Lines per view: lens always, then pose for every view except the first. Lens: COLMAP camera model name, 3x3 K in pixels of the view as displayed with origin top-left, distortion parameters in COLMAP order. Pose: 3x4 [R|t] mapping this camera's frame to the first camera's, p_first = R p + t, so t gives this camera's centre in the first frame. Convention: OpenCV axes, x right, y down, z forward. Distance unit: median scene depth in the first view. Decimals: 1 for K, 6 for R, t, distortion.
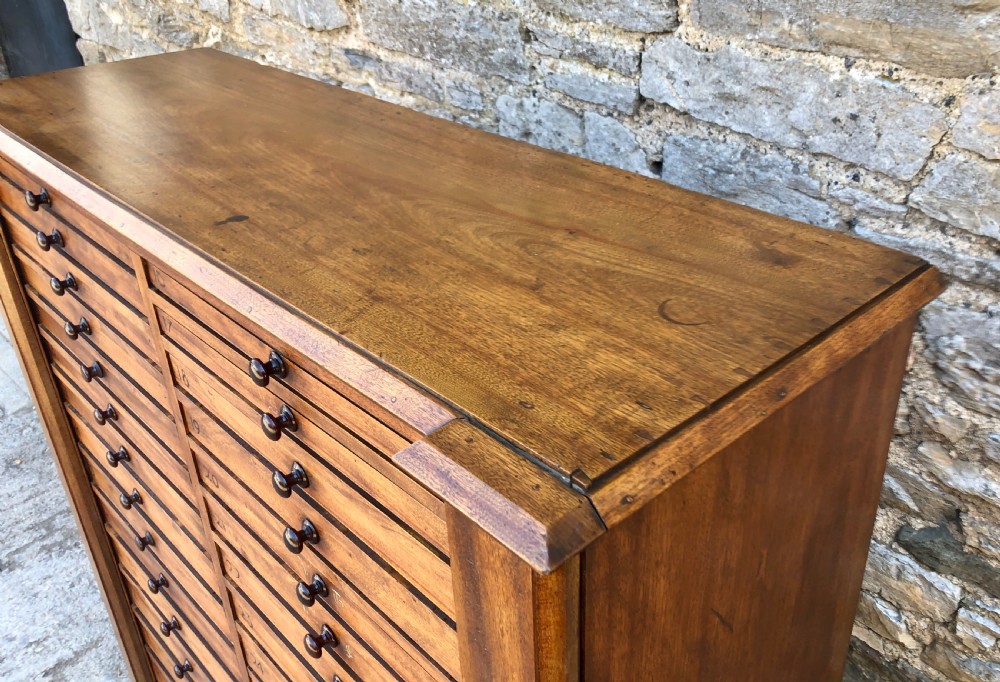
lens RADIAL K [[886.1, 0, 547.5], [0, 886.1, 336.9], [0, 0, 1]] dist [-0.001978, 0.014999]
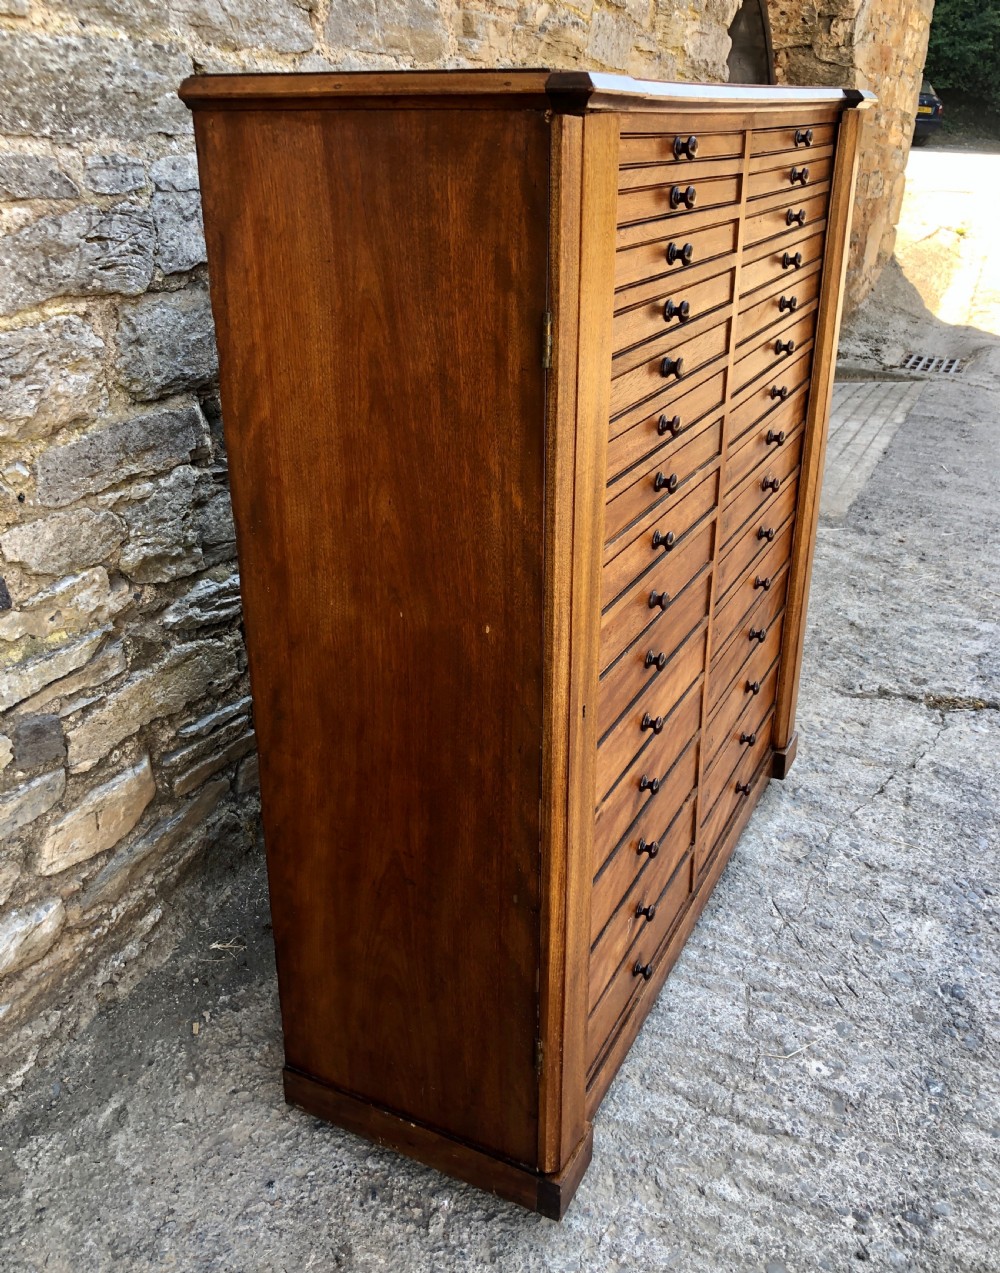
lens RADIAL K [[1140.4, 0, 502.6], [0, 1140.4, 598.8], [0, 0, 1]] dist [-0.004323, 0.055697]
pose [[-0.322887, -0.355967, 0.876944, -1.509242], [0.472125, 0.742473, 0.475218, -0.406470], [-0.820269, 0.567469, -0.071674, 1.318255]]
